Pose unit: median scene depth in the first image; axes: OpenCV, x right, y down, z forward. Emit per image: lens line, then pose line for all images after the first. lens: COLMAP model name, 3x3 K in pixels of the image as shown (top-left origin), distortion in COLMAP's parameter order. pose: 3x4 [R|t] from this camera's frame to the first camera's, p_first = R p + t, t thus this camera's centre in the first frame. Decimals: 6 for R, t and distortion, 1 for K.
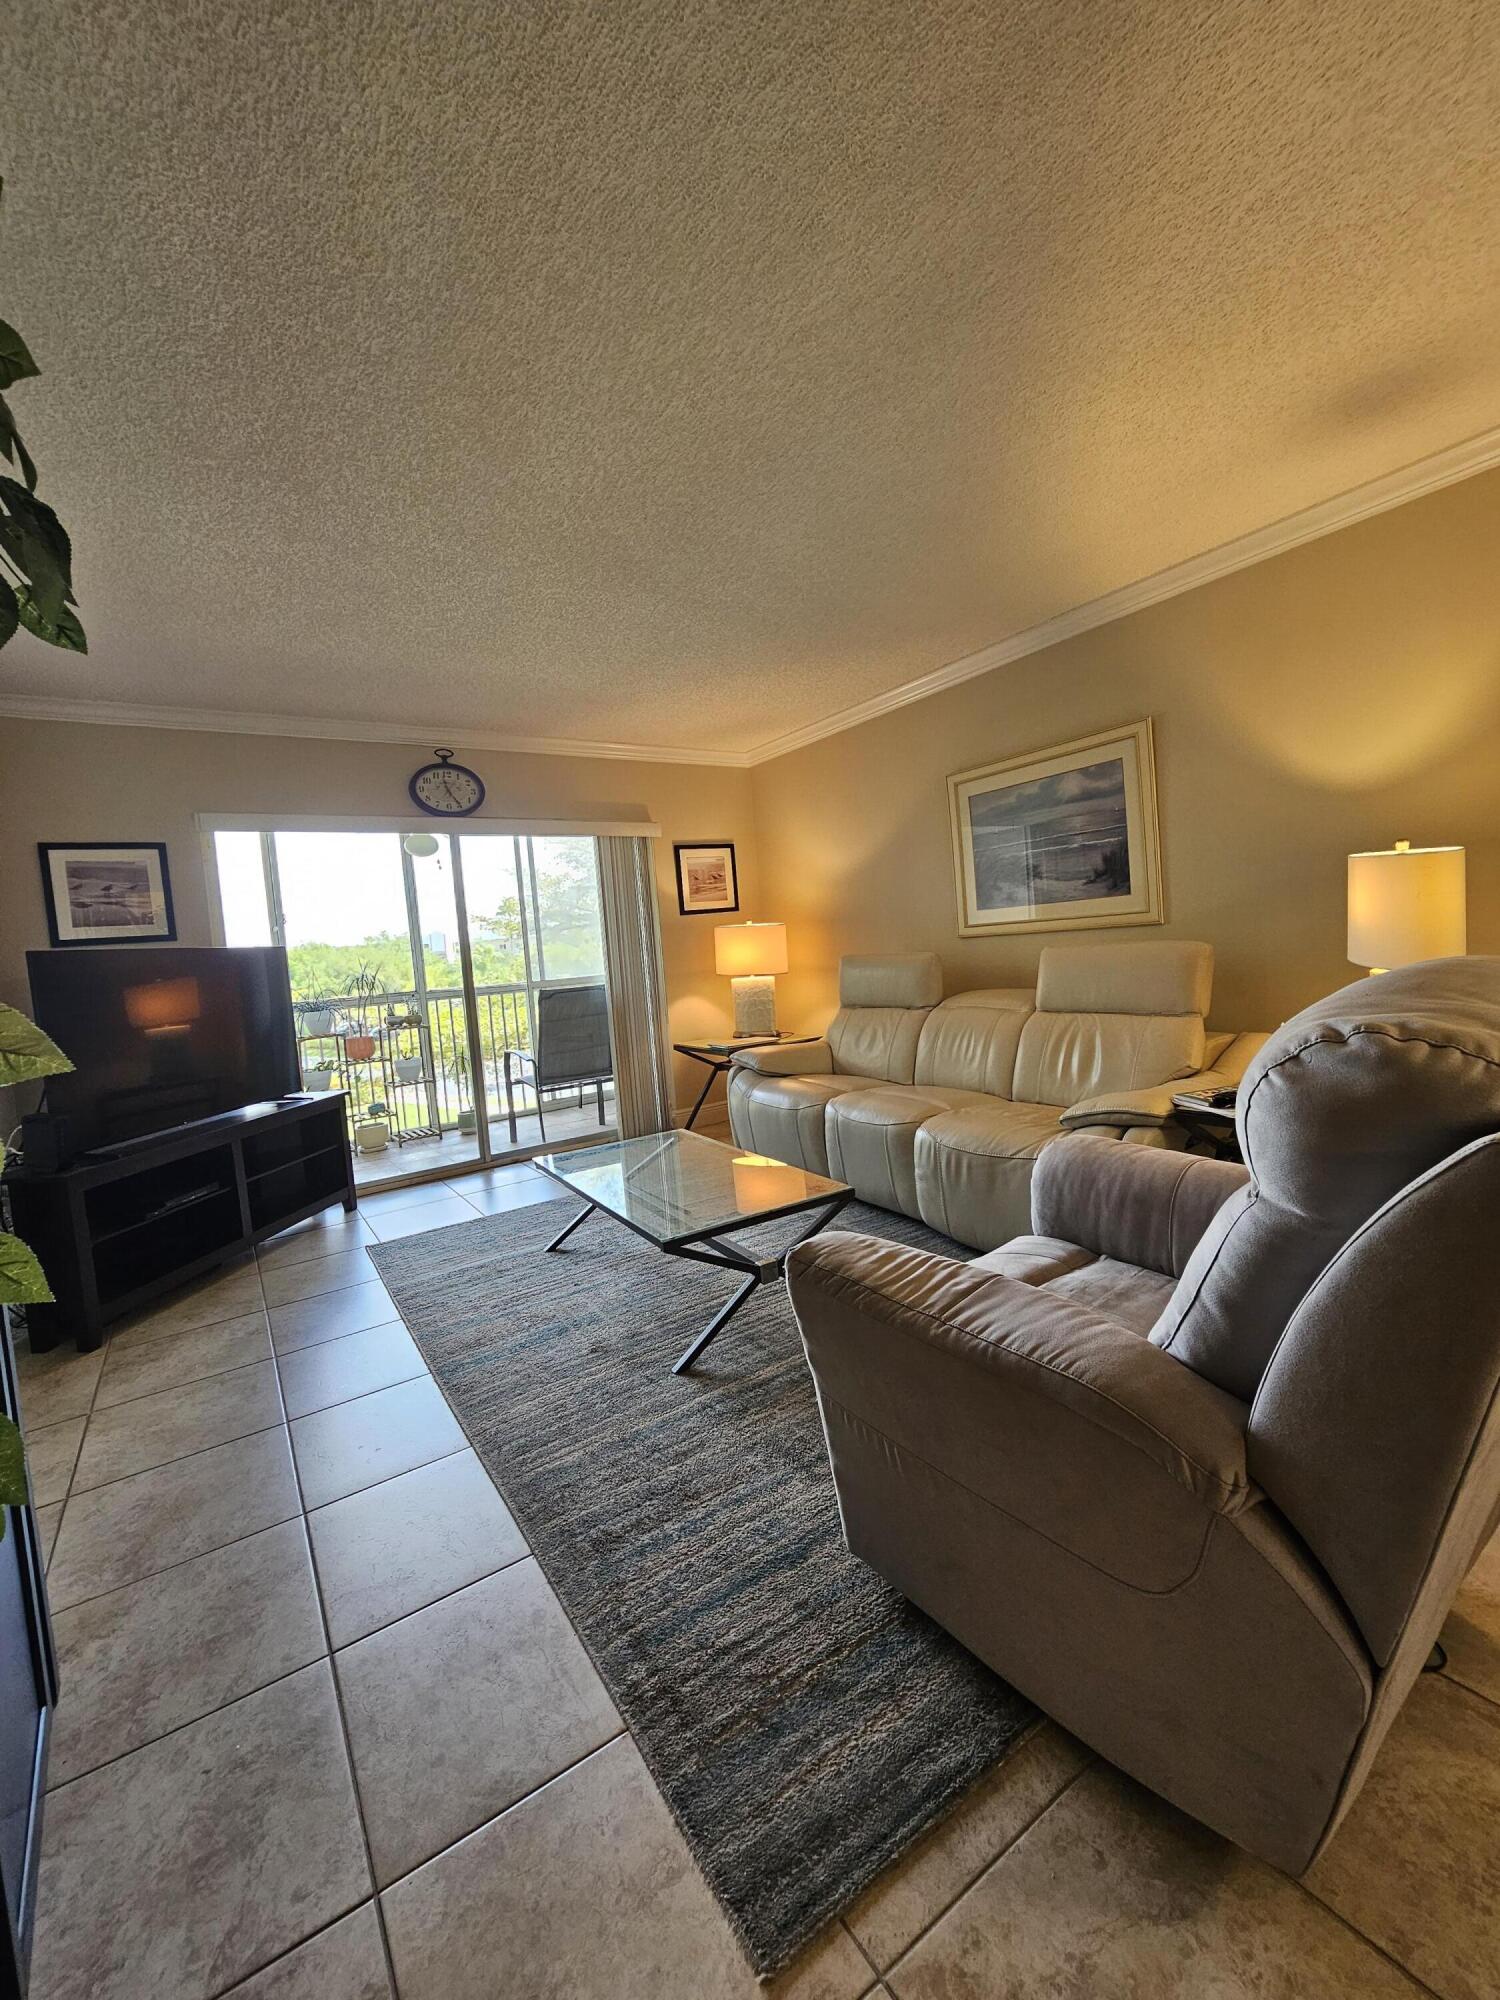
lens RADIAL K [[823.8, 0, 743.2], [0, 823.8, 996.3], [0, 0, 1]] dist [0.023840, 0.000022]
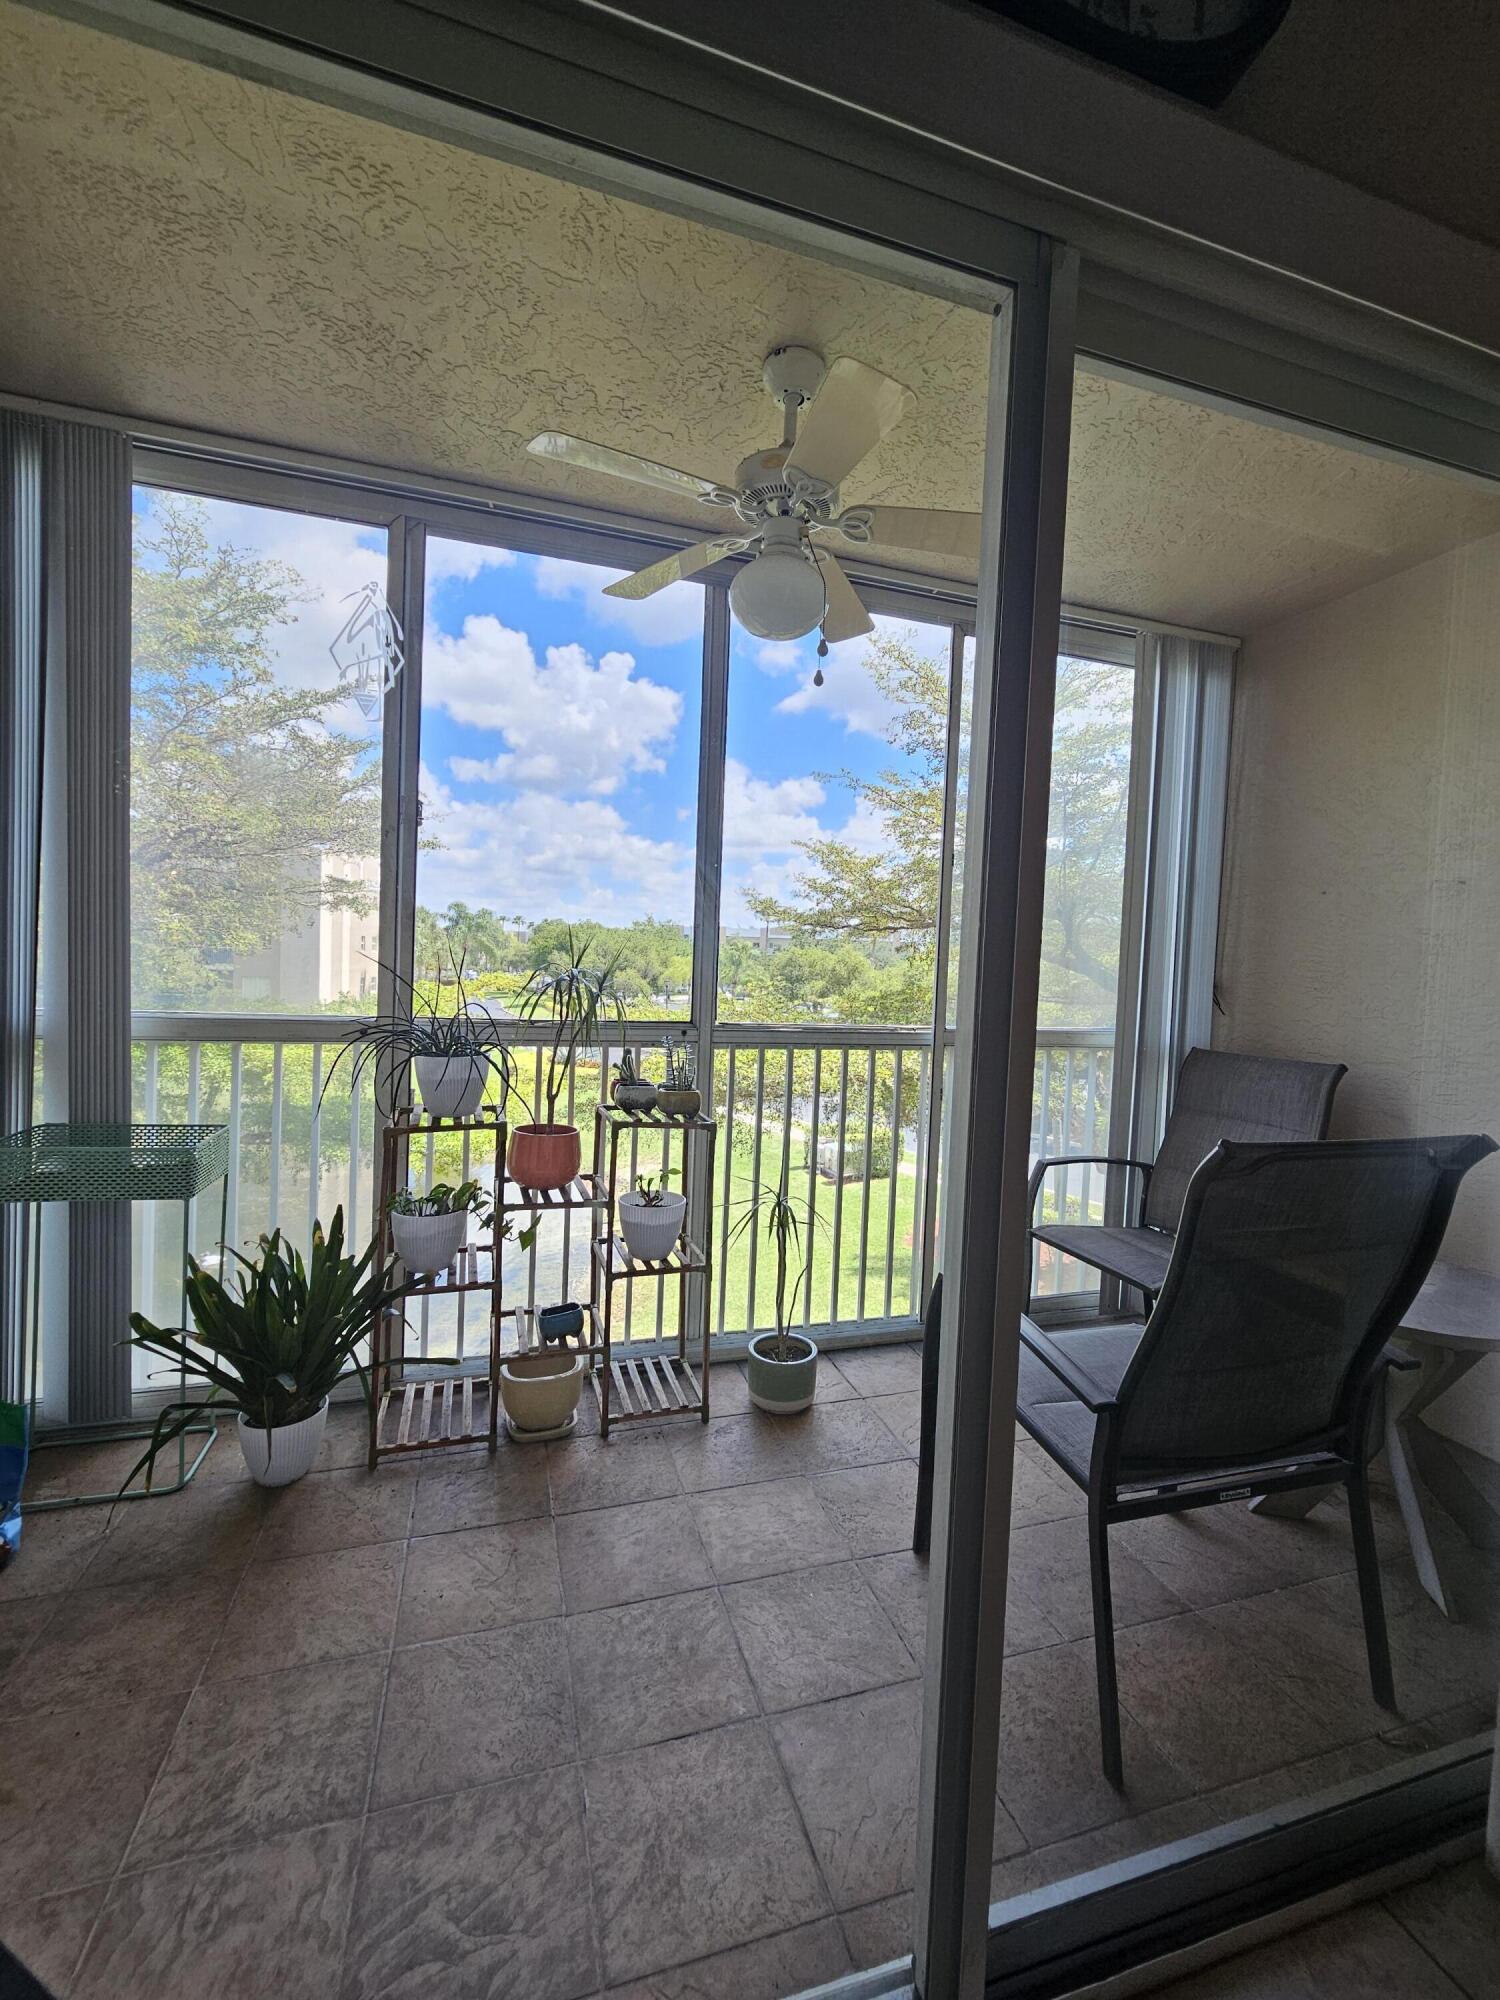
lens RADIAL K [[823.8, 0, 743.2], [0, 823.8, 996.3], [0, 0, 1]] dist [0.023840, 0.000022]
pose [[0.950651, 0.127072, -0.283048, -0.266978], [-0.130814, 0.991390, 0.005722, -0.026124], [0.281338, 0.031587, 0.959089, 0.636708]]
